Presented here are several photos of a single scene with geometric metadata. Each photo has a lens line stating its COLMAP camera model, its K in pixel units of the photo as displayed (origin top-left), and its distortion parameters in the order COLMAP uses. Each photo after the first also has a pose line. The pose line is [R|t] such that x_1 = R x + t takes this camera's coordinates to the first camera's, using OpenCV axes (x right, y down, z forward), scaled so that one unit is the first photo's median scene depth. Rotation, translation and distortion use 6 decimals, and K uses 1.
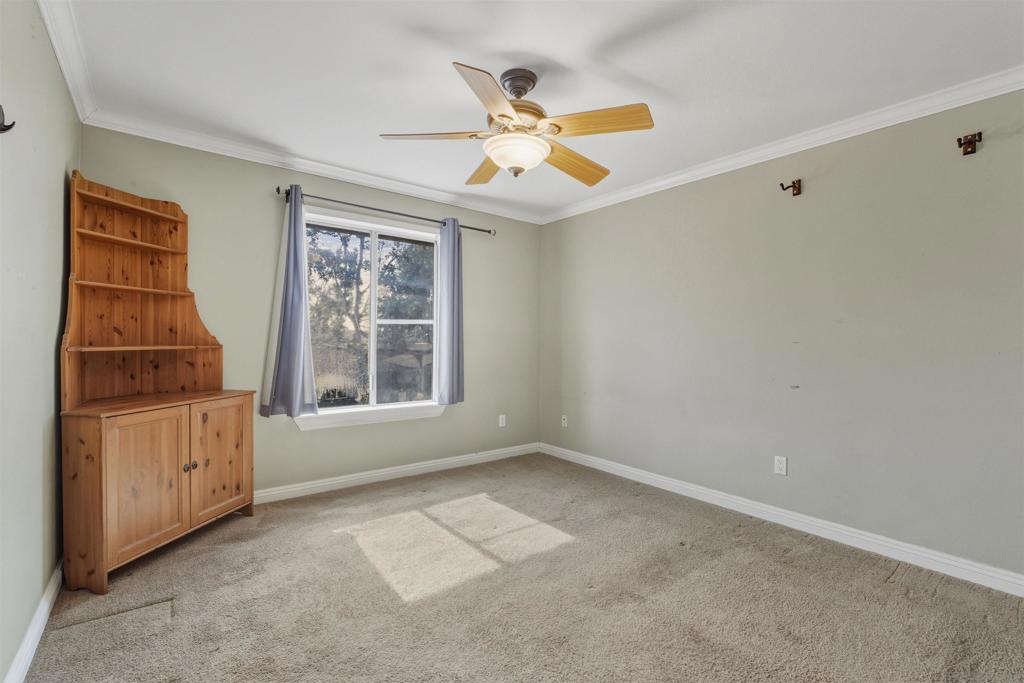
lens RADIAL K [[434.9, 0, 512.0], [0, 434.9, 341.5], [0, 0, 1]] dist [-0.000128, 0.000013]
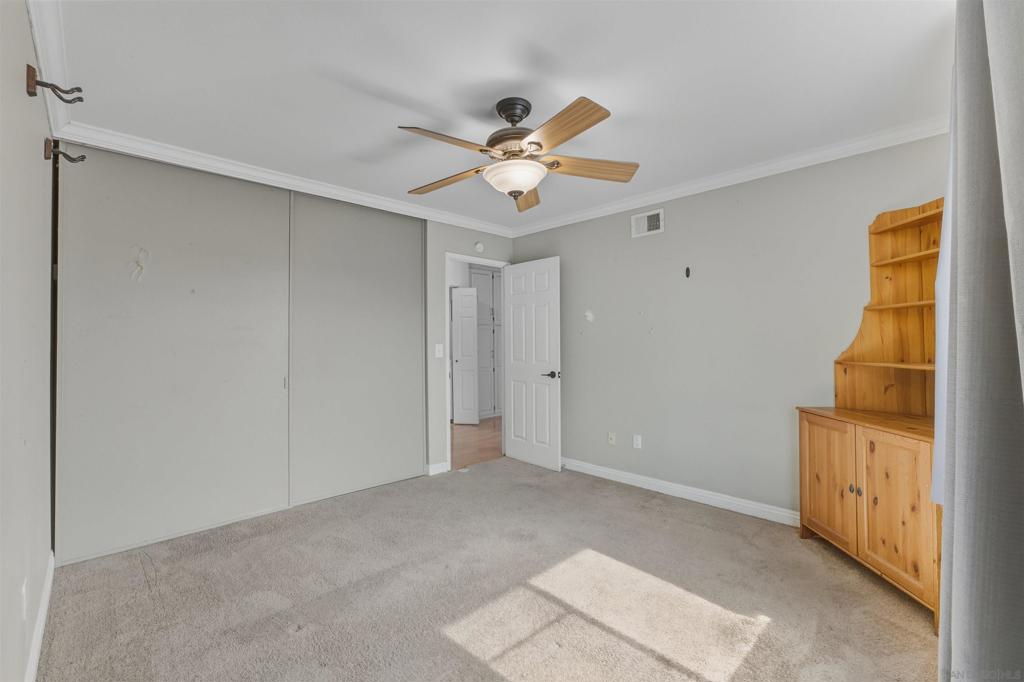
lens RADIAL K [[434.9, 0, 512.0], [0, 434.9, 341.0], [0, 0, 1]] dist [-0.000128, 0.000013]
pose [[-0.989652, -0.003531, -0.143447, 0.135653], [-0.005439, 0.999902, 0.012910, -0.044271], [0.143387, 0.013557, -0.989574, 1.741968]]
